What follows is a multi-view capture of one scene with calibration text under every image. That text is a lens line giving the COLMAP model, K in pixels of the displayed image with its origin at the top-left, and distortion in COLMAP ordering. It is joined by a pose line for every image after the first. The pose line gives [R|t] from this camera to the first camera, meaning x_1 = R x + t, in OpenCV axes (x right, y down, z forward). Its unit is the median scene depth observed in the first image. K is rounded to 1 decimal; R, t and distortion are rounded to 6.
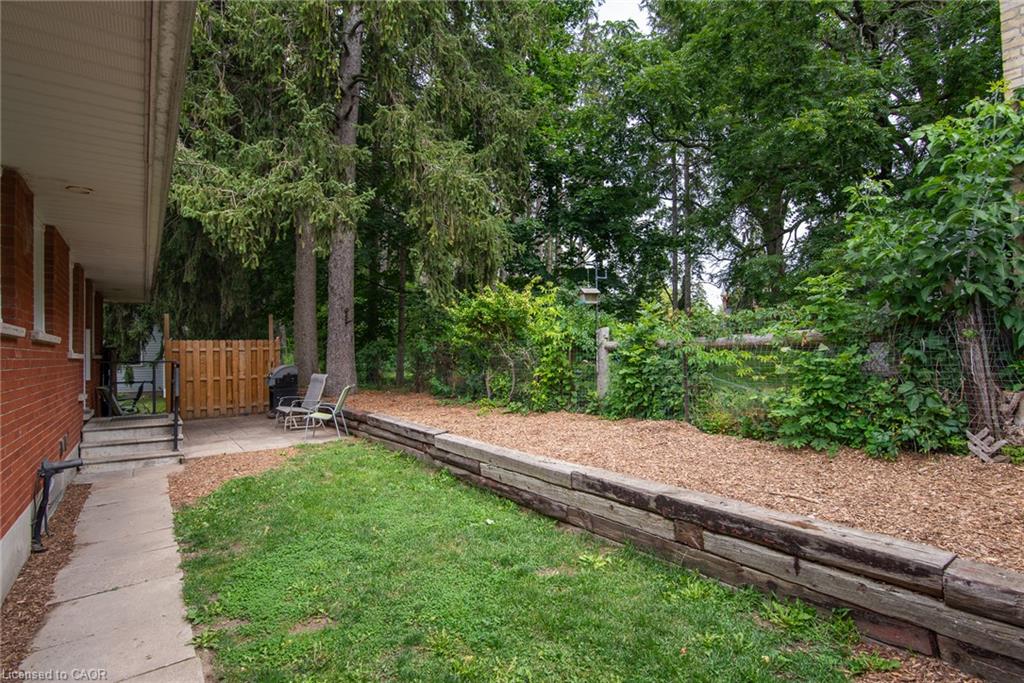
lens RADIAL K [[515.2, 0, 534.4], [0, 515.2, 360.5], [0, 0, 1]] dist [-0.002799, -0.000804]
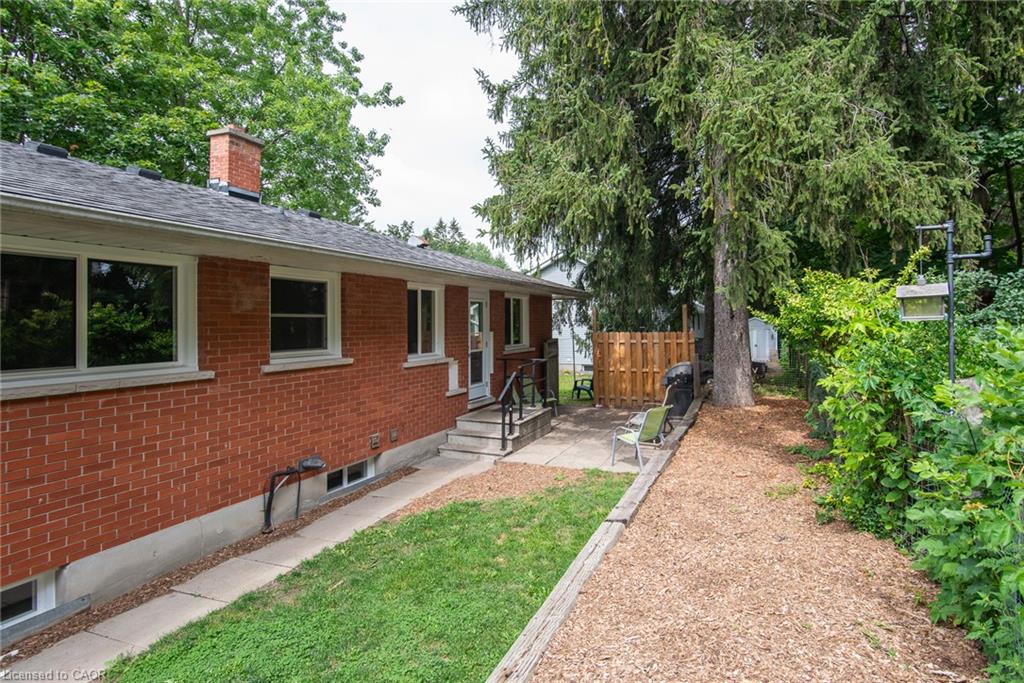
lens RADIAL K [[540.5, 0, 538.6], [0, 540.5, 314.0], [0, 0, 1]] dist [-0.003815, -0.001031]
pose [[0.525187, -0.003031, -0.850982, 0.544064], [-0.013825, 0.999831, -0.012093, -0.169779], [0.850875, 0.018116, 0.525056, 0.791787]]
